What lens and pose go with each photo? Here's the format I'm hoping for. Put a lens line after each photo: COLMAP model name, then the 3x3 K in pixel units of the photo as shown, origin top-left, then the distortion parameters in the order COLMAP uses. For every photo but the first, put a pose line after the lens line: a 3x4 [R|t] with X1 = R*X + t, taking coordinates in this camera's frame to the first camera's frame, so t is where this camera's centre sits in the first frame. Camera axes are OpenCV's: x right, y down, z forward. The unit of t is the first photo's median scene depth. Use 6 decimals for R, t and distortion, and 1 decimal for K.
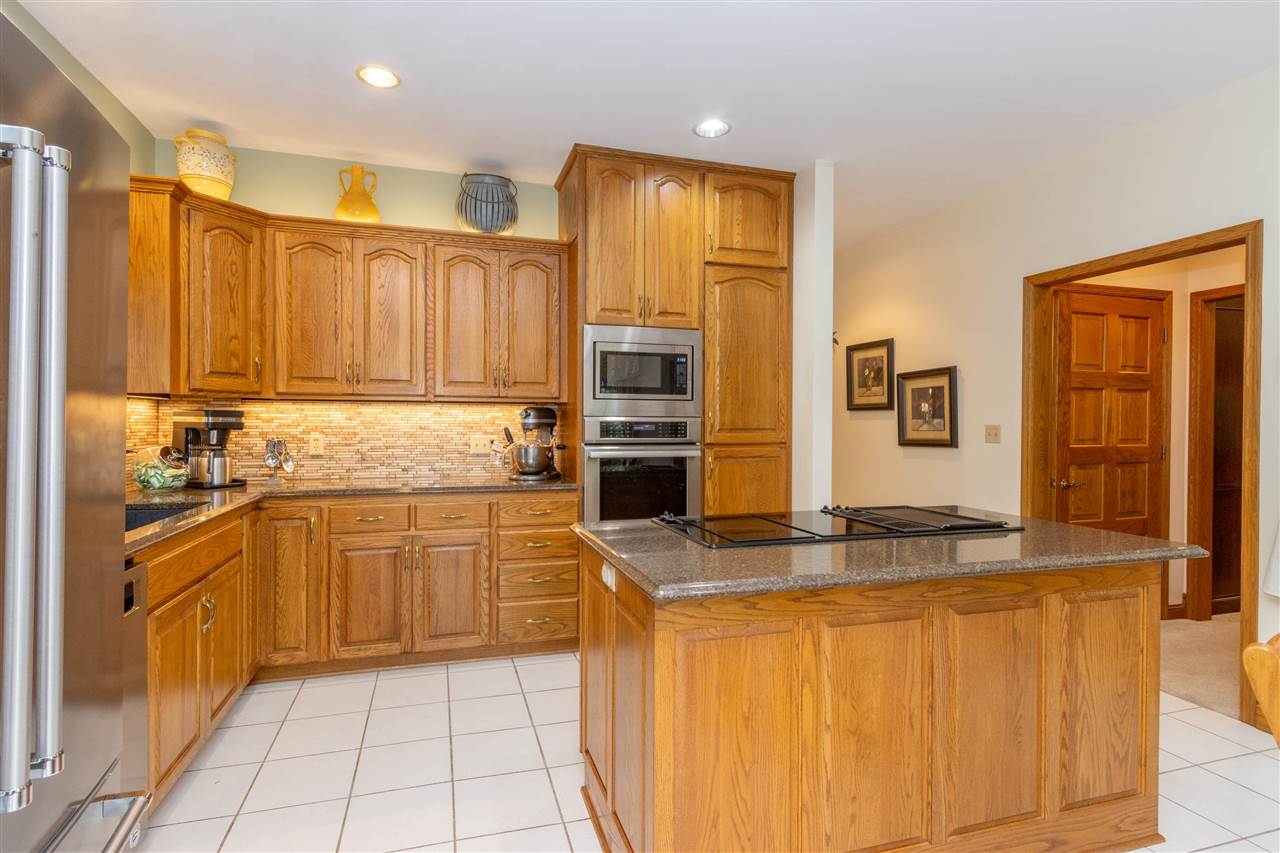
lens RADIAL K [[642.0, 0, 637.2], [0, 642.0, 433.5], [0, 0, 1]] dist [0.004669, 0.002160]
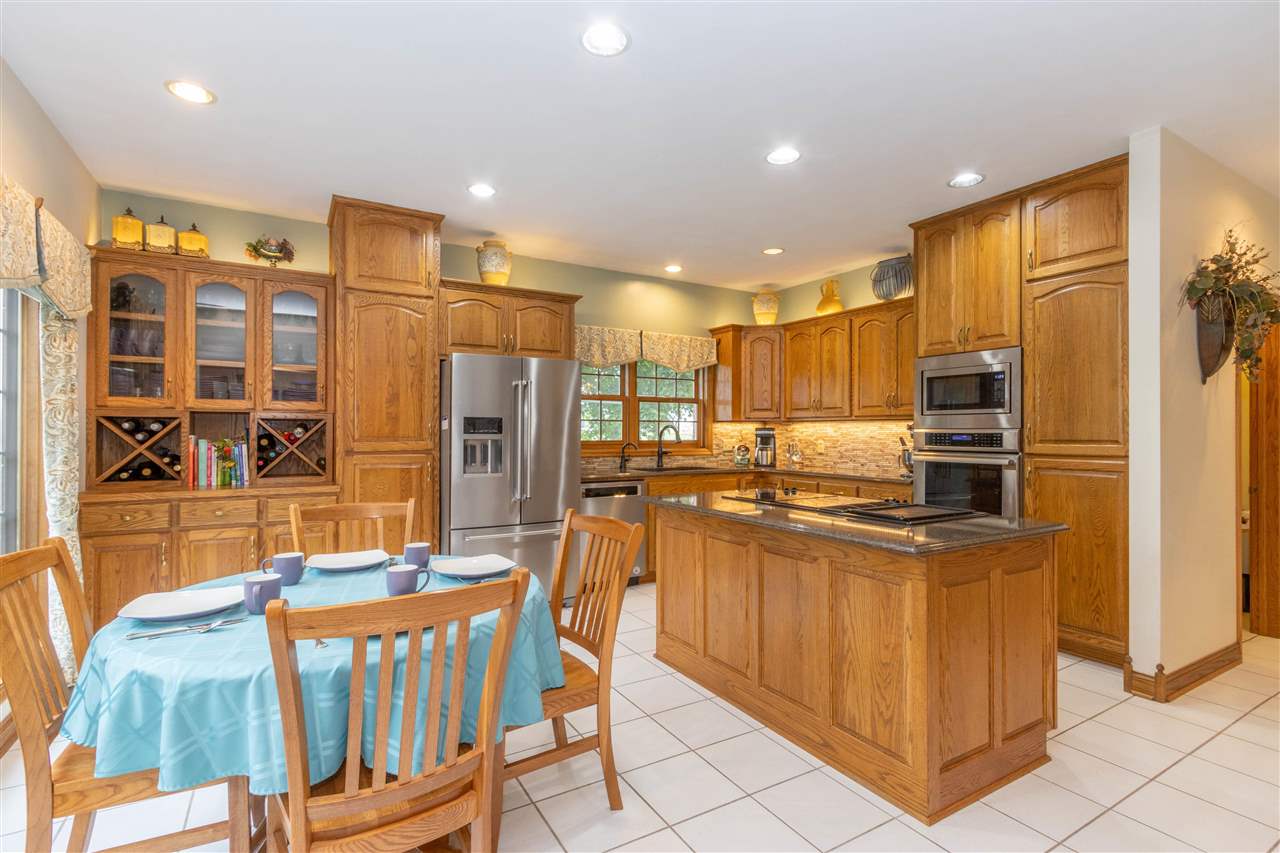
lens RADIAL K [[585.6, 0, 631.8], [0, 585.6, 428.7], [0, 0, 1]] dist [0.013956, 0.000855]
pose [[0.231484, -0.008619, -0.972801, 0.905748], [-0.017481, 0.999762, -0.013018, -0.001364], [0.972682, 0.020019, 0.231278, 0.156650]]
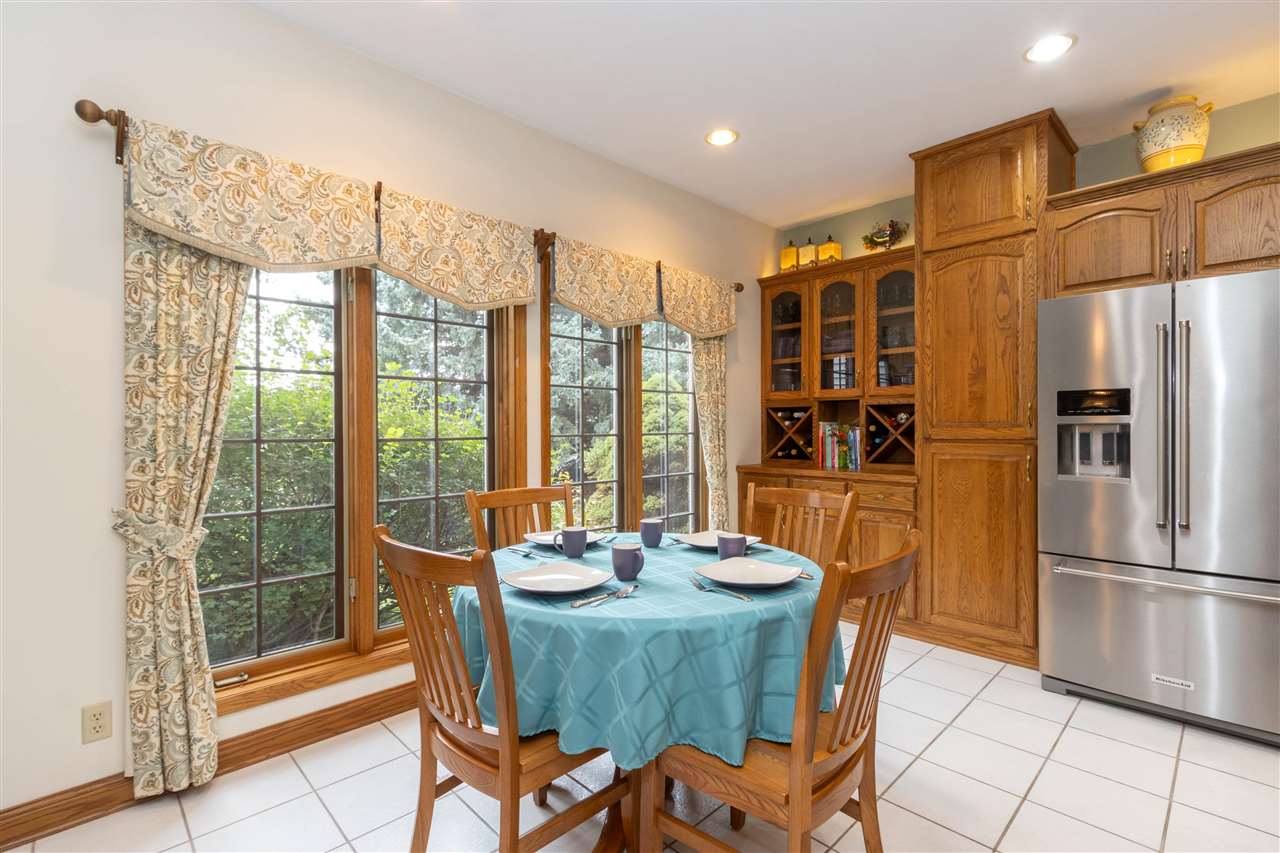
lens RADIAL K [[585.6, 0, 639.1], [0, 585.6, 426.3], [0, 0, 1]] dist [0.013956, 0.000855]
pose [[-0.877078, 0.003075, -0.480339, 0.603889], [-0.004666, 0.999878, 0.014921, 0.003454], [0.480326, 0.015328, -0.876956, 0.504268]]
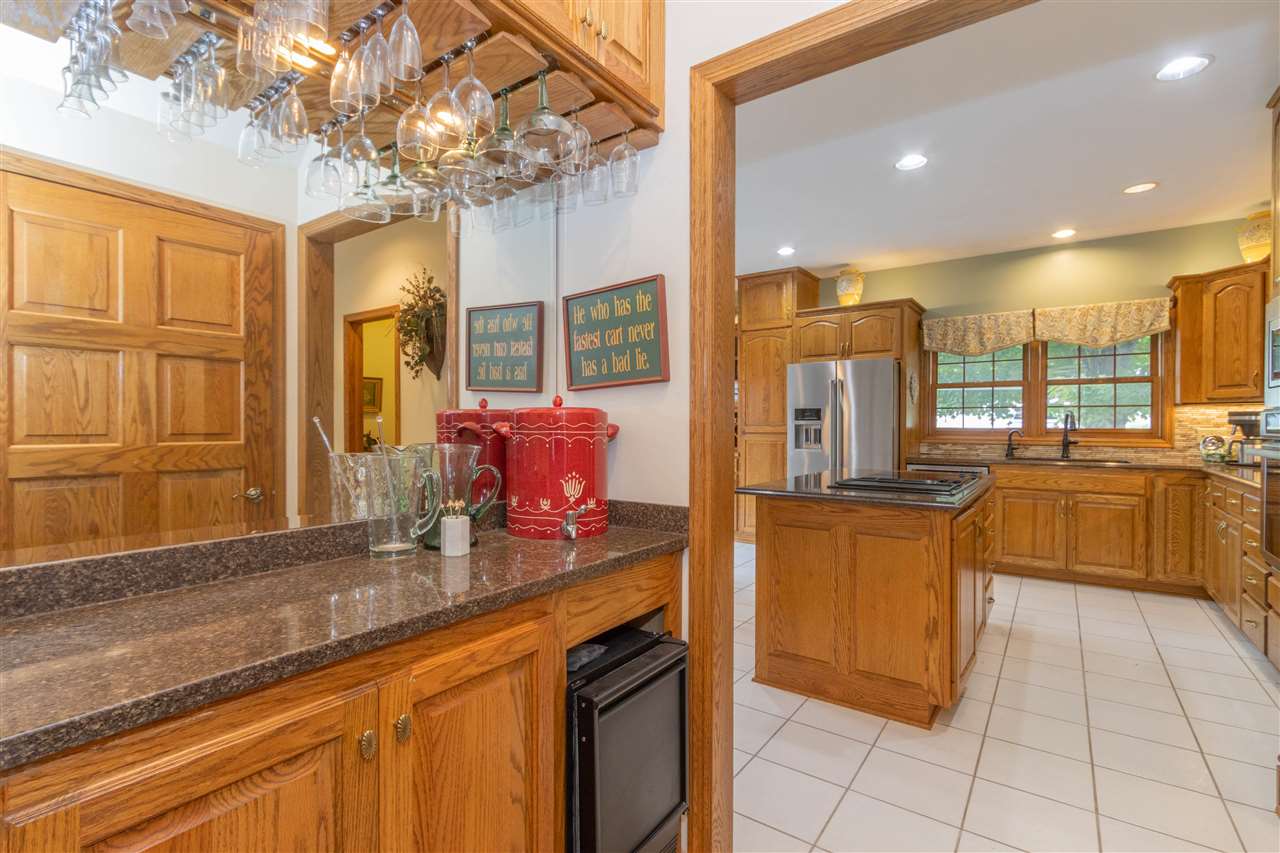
lens RADIAL K [[585.6, 0, 633.7], [0, 585.6, 424.7], [0, 0, 1]] dist [0.013956, 0.000855]
pose [[-0.783607, -0.002154, -0.621253, 1.065526], [-0.012720, 0.999840, 0.012578, -0.004554], [0.621126, 0.017758, -0.783509, 1.045510]]
